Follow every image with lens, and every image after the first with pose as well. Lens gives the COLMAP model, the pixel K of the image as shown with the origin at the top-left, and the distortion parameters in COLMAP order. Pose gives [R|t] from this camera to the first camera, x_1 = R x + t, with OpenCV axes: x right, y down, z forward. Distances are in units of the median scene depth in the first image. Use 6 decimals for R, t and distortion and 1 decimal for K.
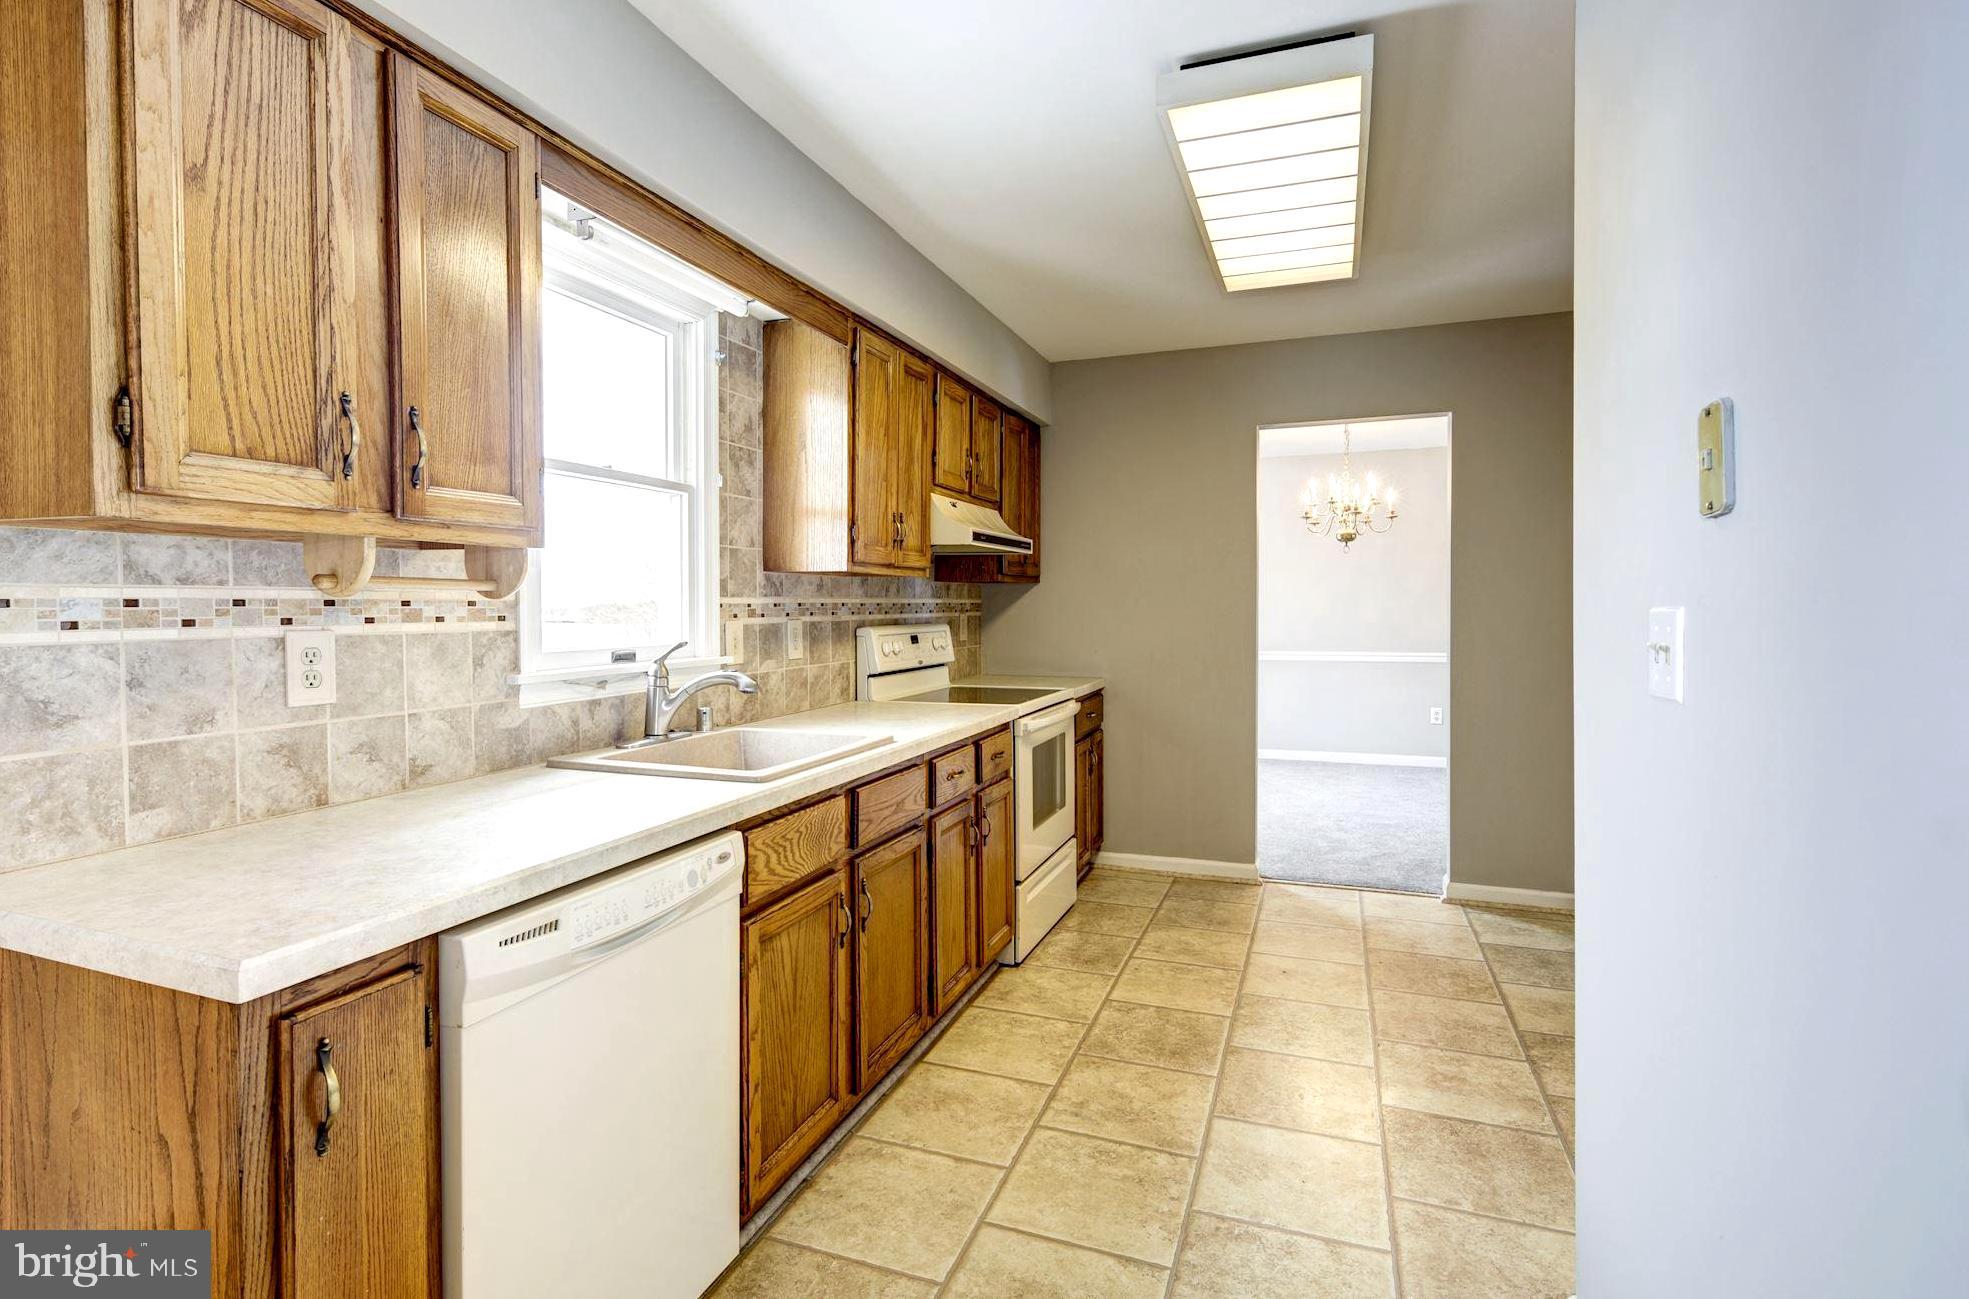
lens RADIAL K [[935.7, 0, 979.3], [0, 935.7, 620.0], [0, 0, 1]] dist [0.030933, 0.000066]
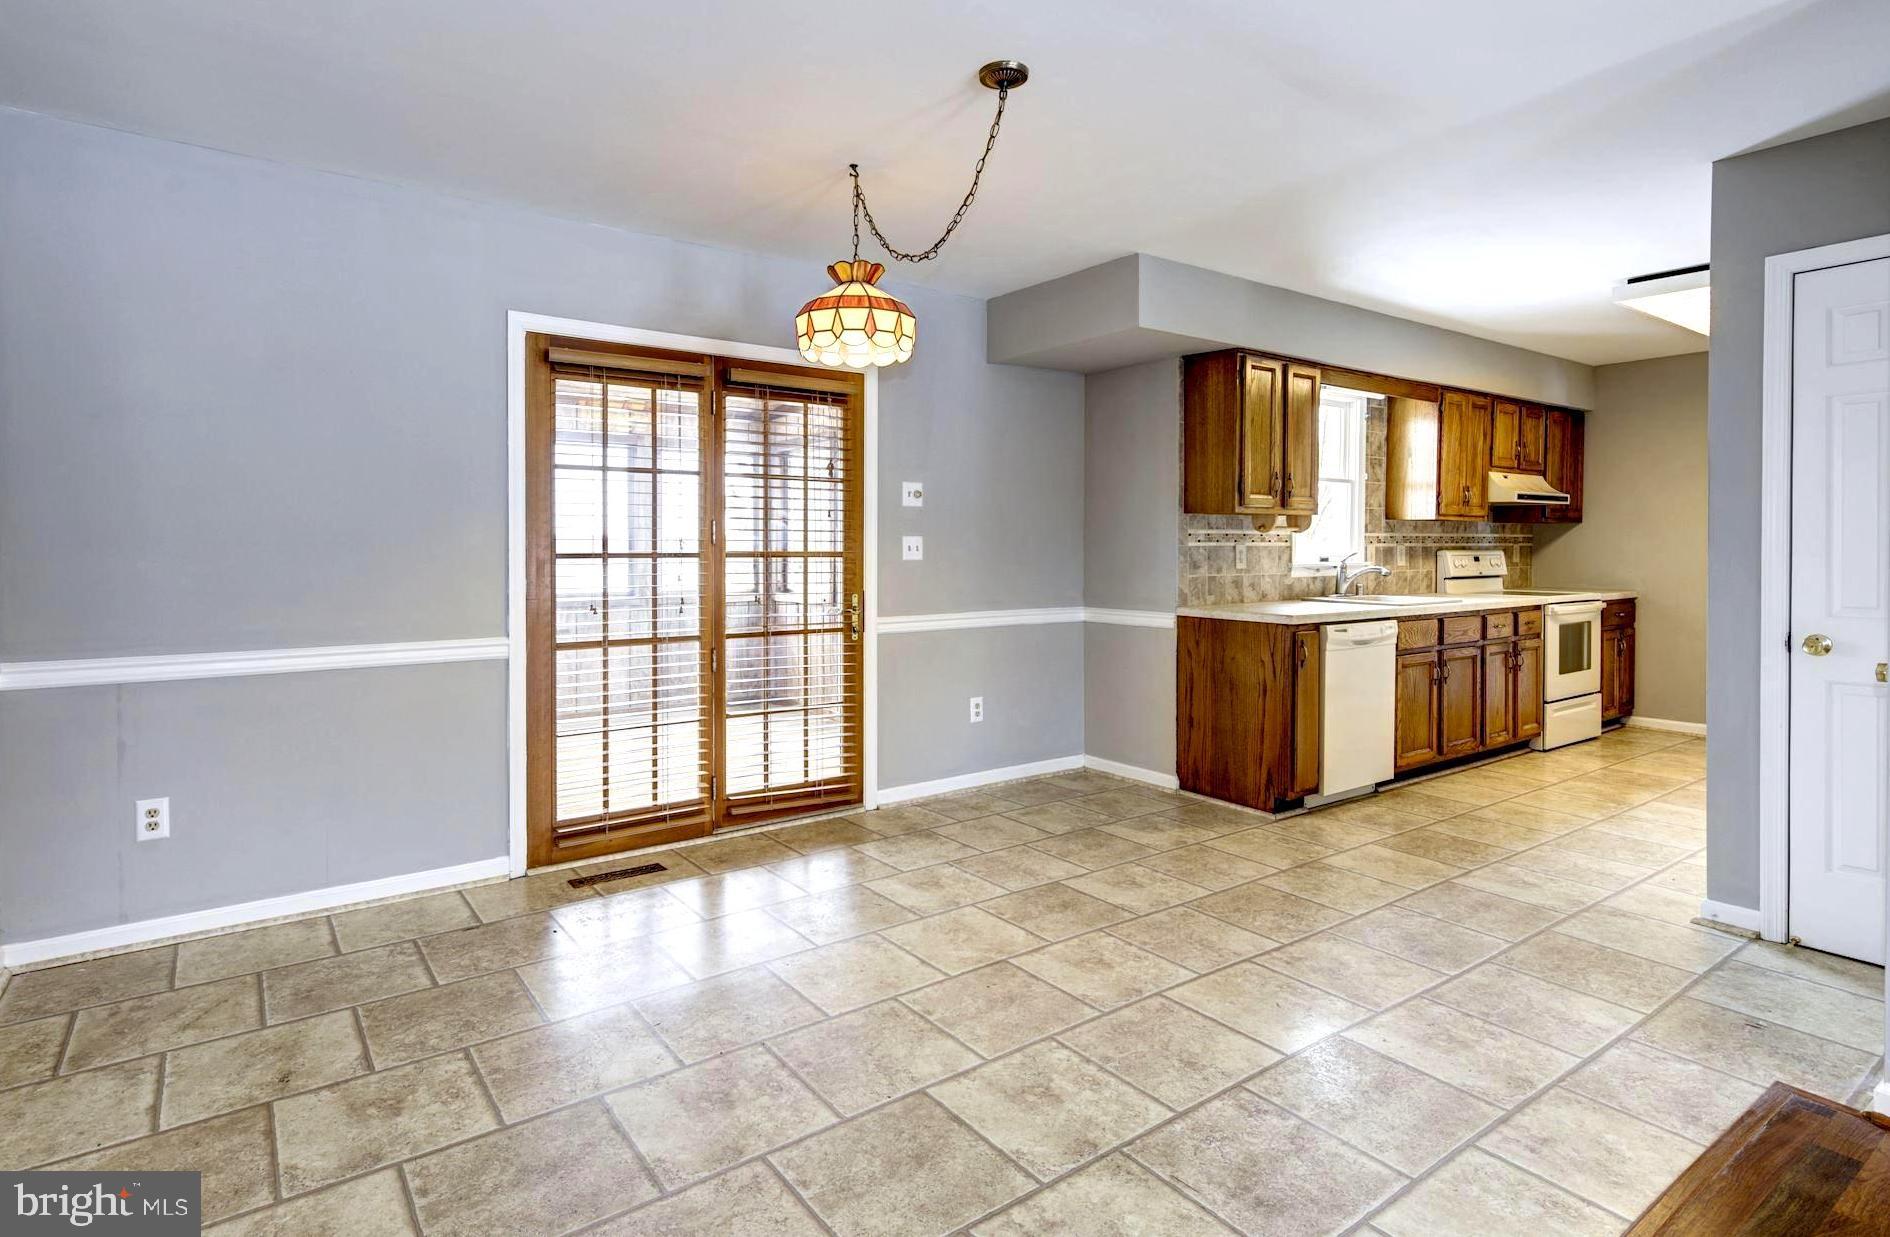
lens RADIAL K [[963.3, 0, 892.5], [0, 963.3, 564.6], [0, 0, 1]] dist [0.011056, -0.000421]
pose [[0.814867, 0.014963, -0.579454, 0.100450], [-0.011872, 0.999888, 0.009124, 0.035314], [0.579526, -0.000555, 0.814954, -1.236746]]
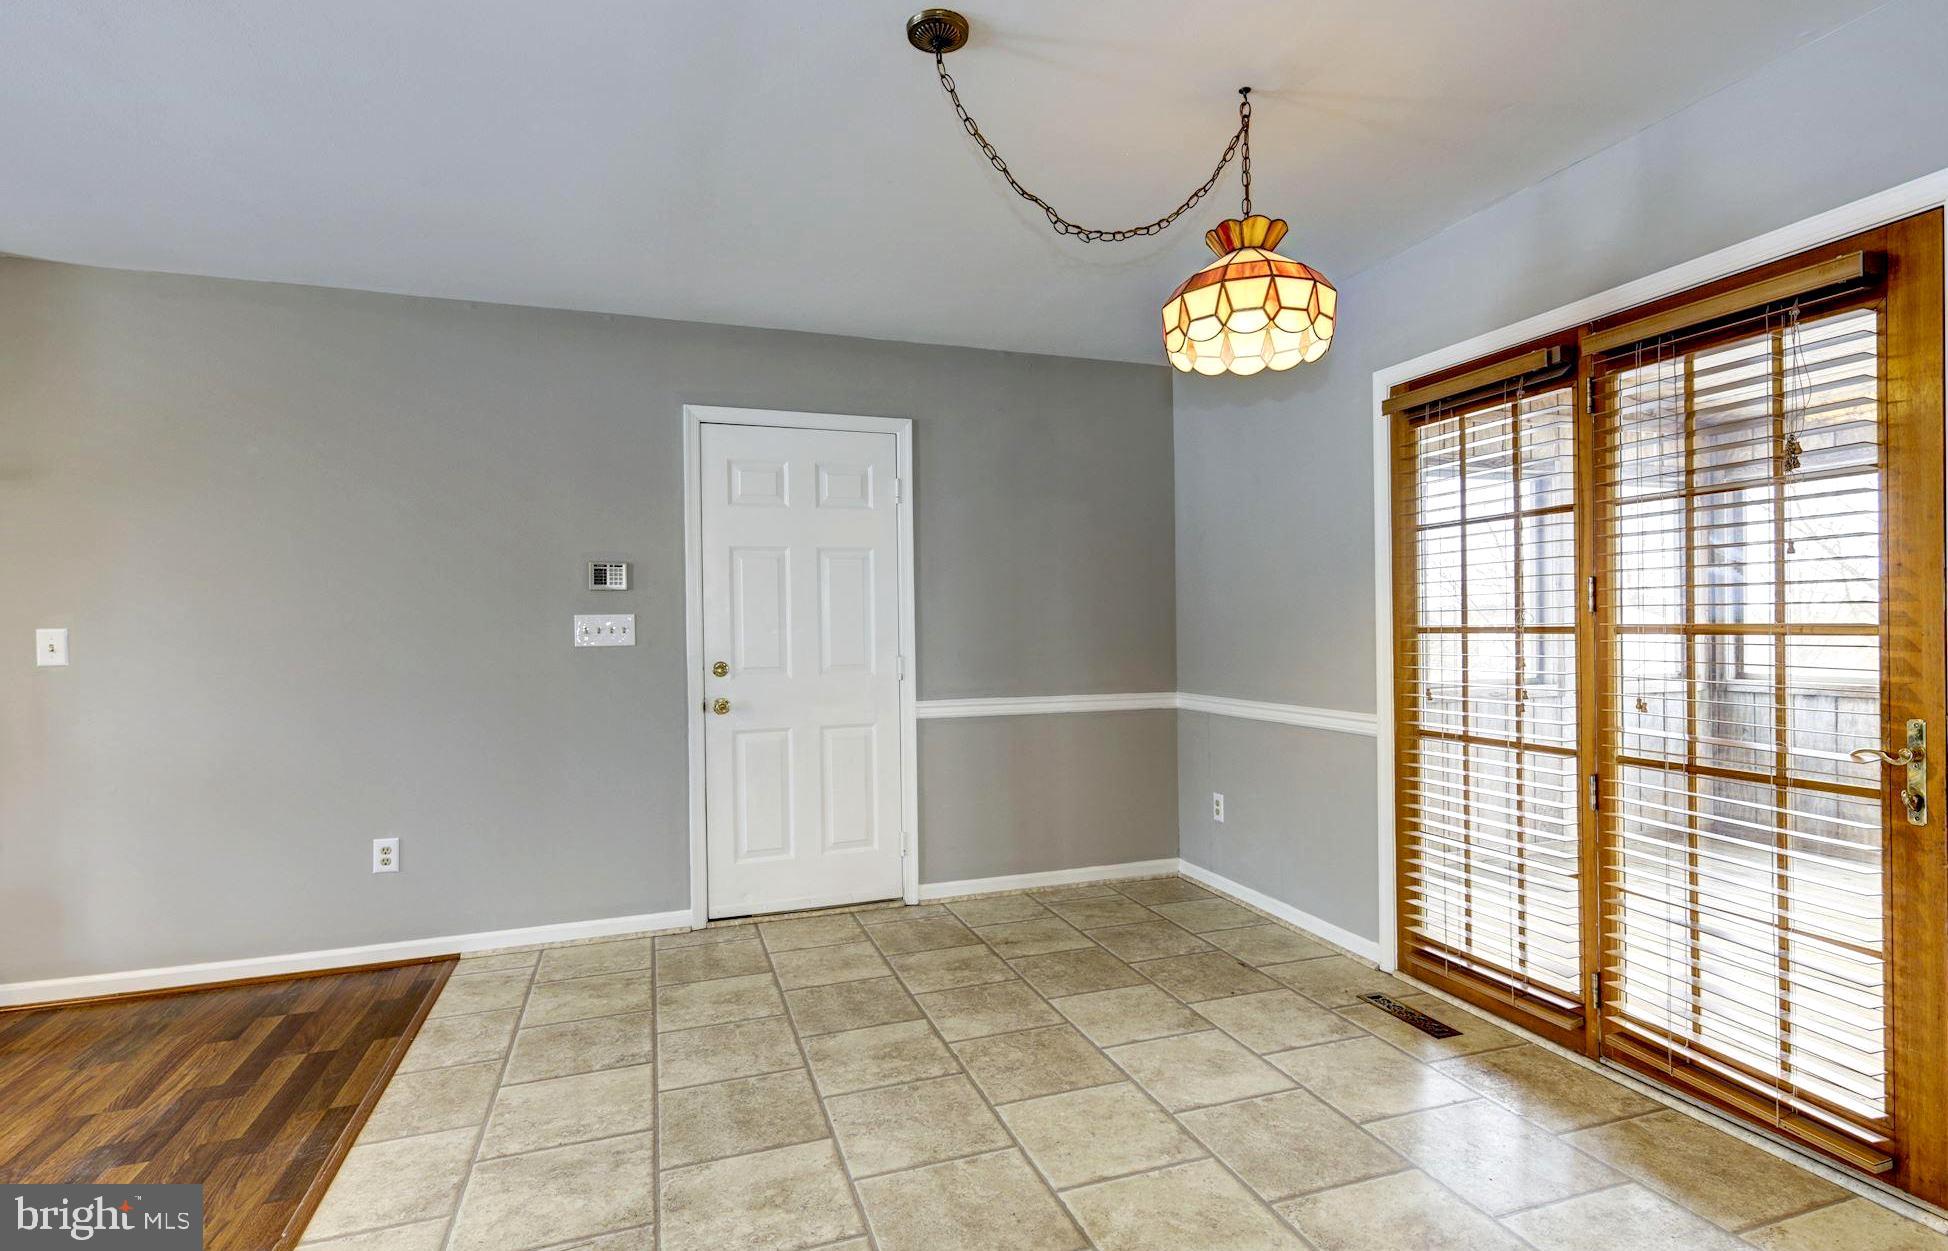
lens RADIAL K [[965.6, 0, 1003.7], [0, 965.6, 628.9], [0, 0, 1]] dist [0.016367, -0.000811]
pose [[-0.769194, 0.015719, -0.638822, 0.086093], [0.006270, 0.999835, 0.017053, 0.016267], [0.638984, 0.009112, -0.769166, 0.187742]]
